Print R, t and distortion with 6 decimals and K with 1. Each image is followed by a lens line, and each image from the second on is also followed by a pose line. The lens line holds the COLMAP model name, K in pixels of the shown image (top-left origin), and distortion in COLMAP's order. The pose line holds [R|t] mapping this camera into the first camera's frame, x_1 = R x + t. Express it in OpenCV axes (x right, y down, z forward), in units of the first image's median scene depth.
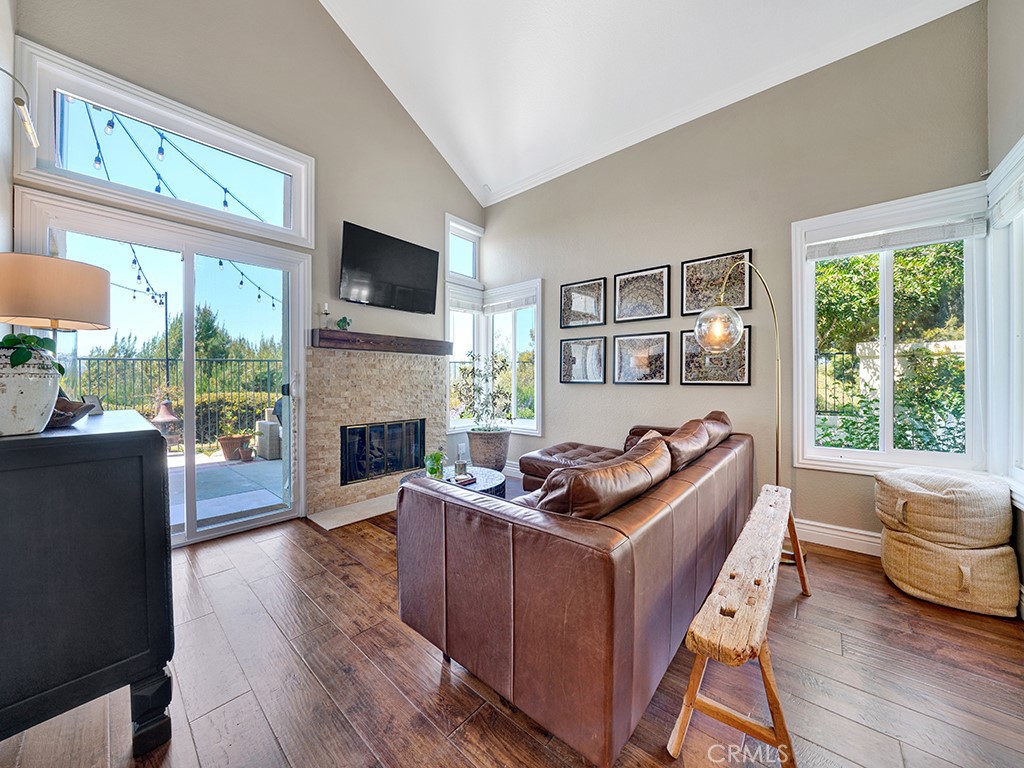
lens RADIAL K [[360.3, 0, 512.0], [0, 360.3, 384.0], [0, 0, 1]] dist [-0.021777, 0.002215]
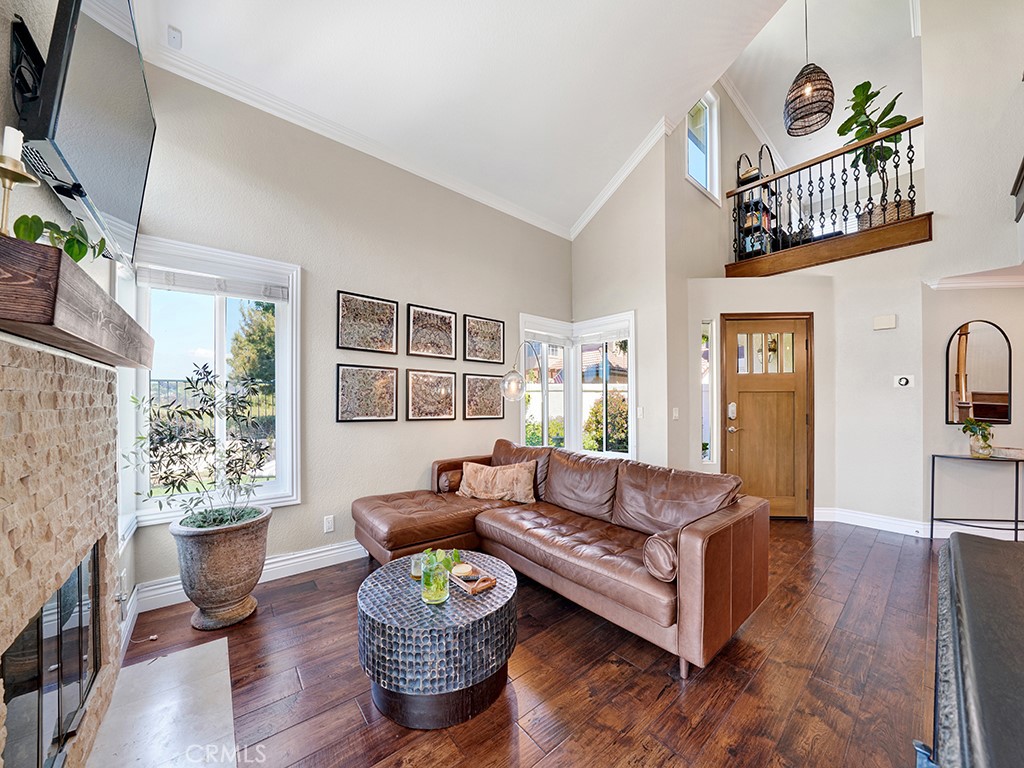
lens RADIAL K [[366.3, 0, 512.3], [0, 366.3, 410.2], [0, 0, 1]] dist [-0.024886, 0.000014]
pose [[0.163271, -0.001963, 0.986579, -0.596884], [0.022125, 0.999754, -0.001672, -0.021018], [-0.986333, 0.022101, 0.163274, 0.586866]]
